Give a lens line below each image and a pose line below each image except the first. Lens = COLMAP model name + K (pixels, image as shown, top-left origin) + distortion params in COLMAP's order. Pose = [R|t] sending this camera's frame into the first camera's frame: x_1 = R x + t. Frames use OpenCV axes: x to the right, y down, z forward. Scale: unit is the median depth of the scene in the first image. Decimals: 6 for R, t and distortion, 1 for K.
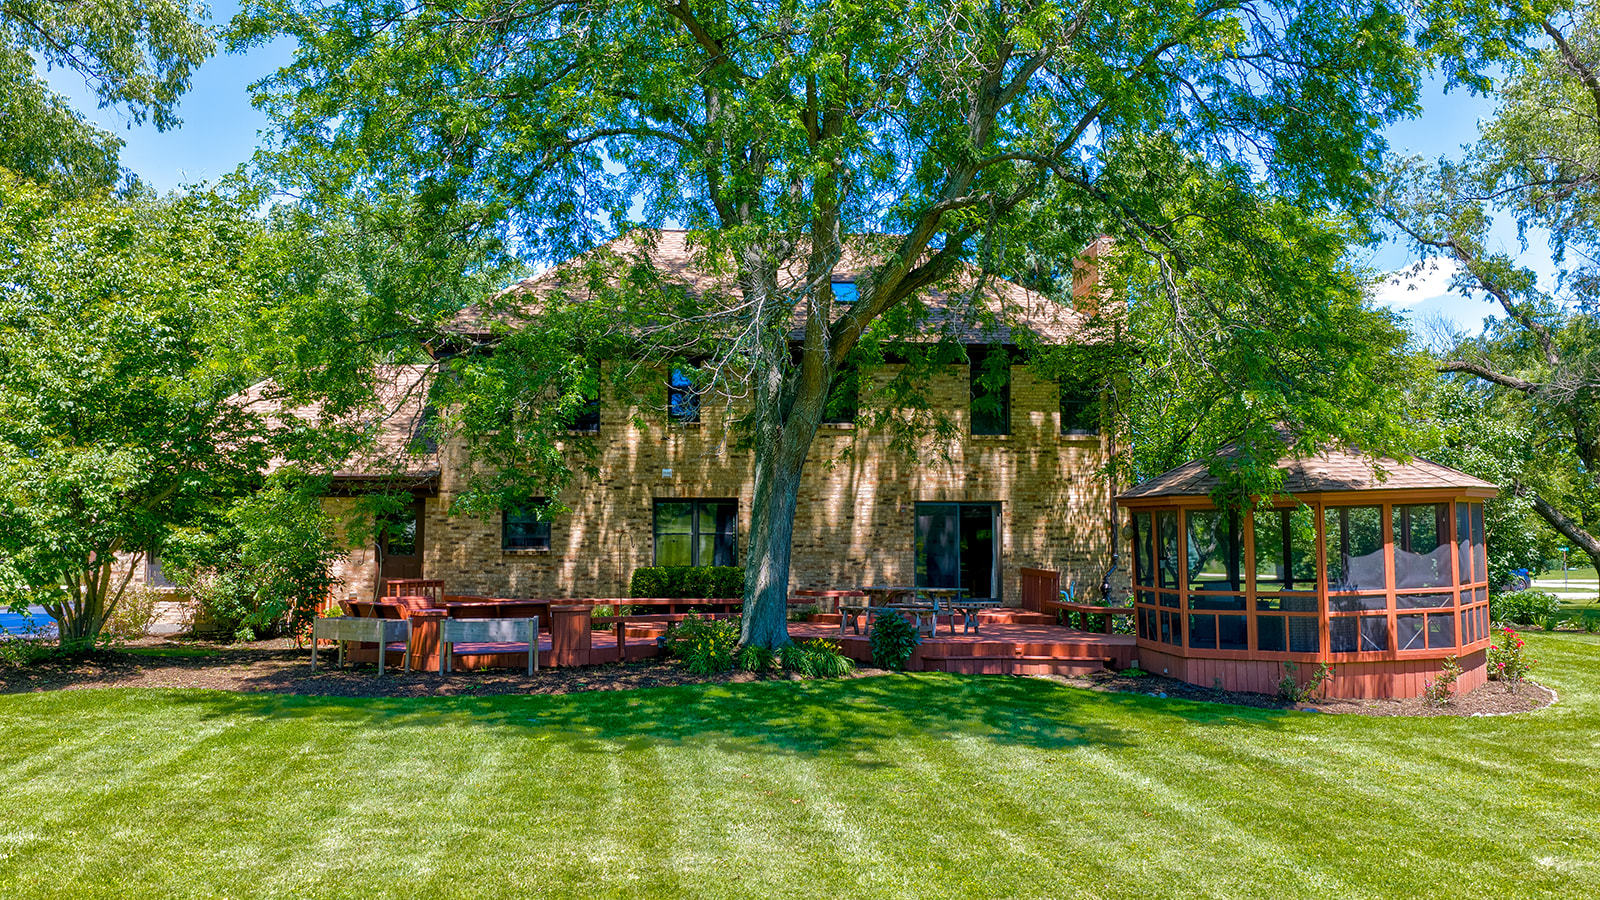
lens RADIAL K [[1329.5, 0, 794.9], [0, 1329.5, 446.5], [0, 0, 1]] dist [0.028600, -0.051674]
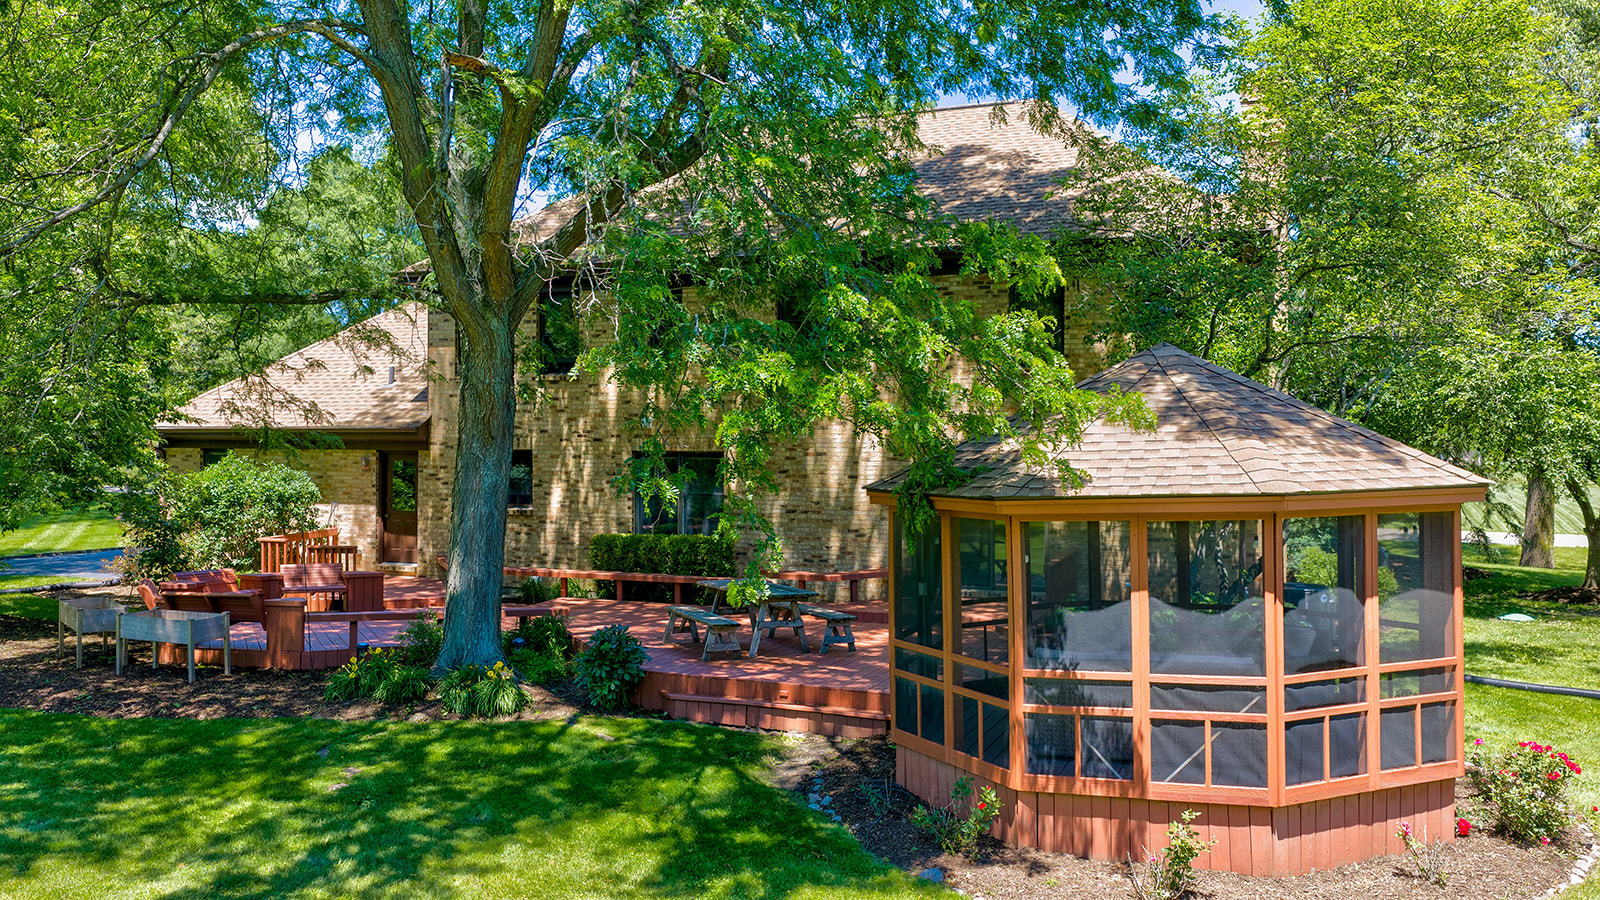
lens RADIAL K [[1329.5, 0, 802.9], [0, 1329.5, 455.8], [0, 0, 1]] dist [0.028600, -0.051674]
pose [[0.887482, 0.008699, -0.460761, 0.387225], [0.030069, 0.996598, 0.076733, -0.021036], [0.459861, -0.081954, 0.884201, 0.299245]]
